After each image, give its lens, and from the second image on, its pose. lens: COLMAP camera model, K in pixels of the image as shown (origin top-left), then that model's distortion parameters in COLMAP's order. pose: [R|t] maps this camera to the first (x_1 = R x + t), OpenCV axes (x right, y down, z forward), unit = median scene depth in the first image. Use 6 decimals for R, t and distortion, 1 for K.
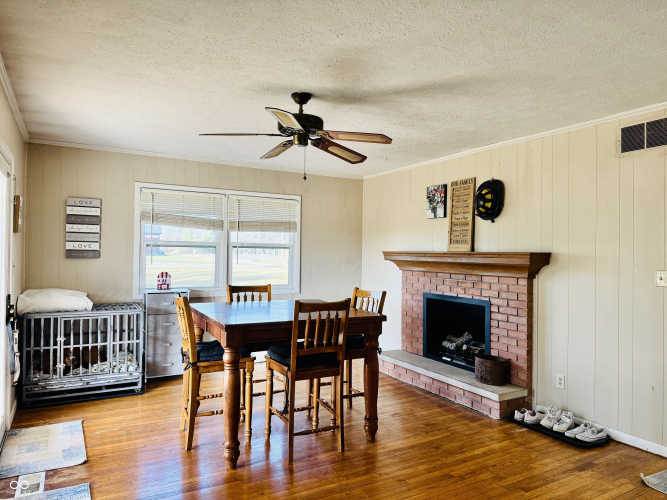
lens RADIAL K [[472.1, 0, 333.5], [0, 472.1, 250.0], [0, 0, 1]] dist [0.102398, -0.098120]
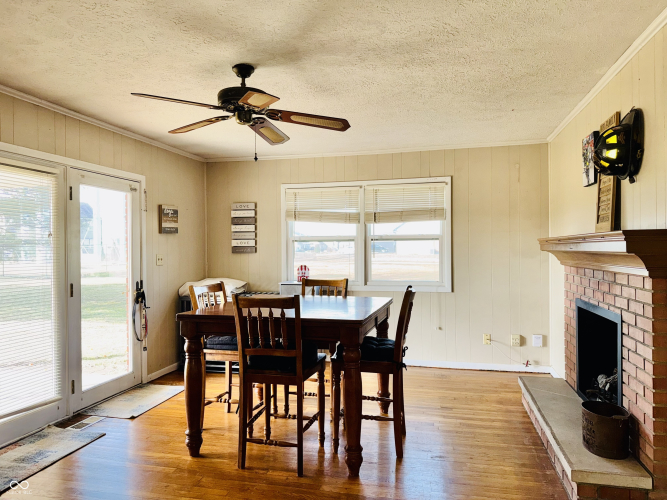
lens RADIAL K [[472.1, 0, 333.5], [0, 472.1, 250.0], [0, 0, 1]] dist [0.102398, -0.098120]
pose [[0.726284, -0.018676, -0.687141, 0.440057], [0.021731, 0.999755, -0.004203, 0.018484], [0.687051, -0.011880, 0.726512, 0.292229]]
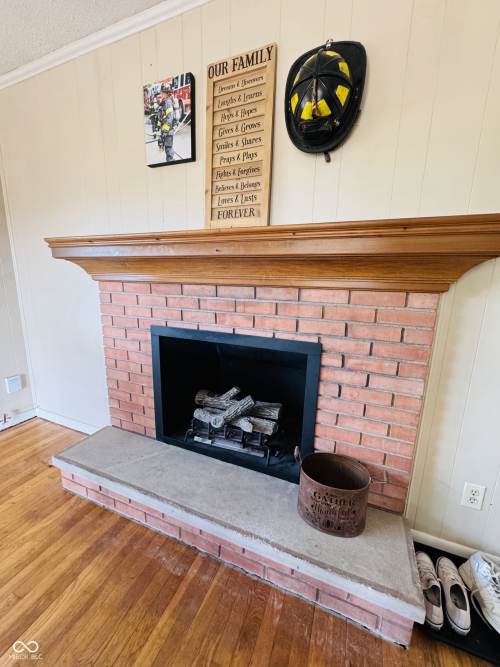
lens RADIAL K [[264.8, 0, 250.0], [0, 264.8, 333.5], [0, 0, 1]] dist [-0.001652, 0.000226]
pose [[0.791657, -0.113859, 0.600263, 0.111619], [-0.016446, 0.978154, 0.207228, 0.041828], [-0.610745, -0.173926, 0.772490, 0.773645]]
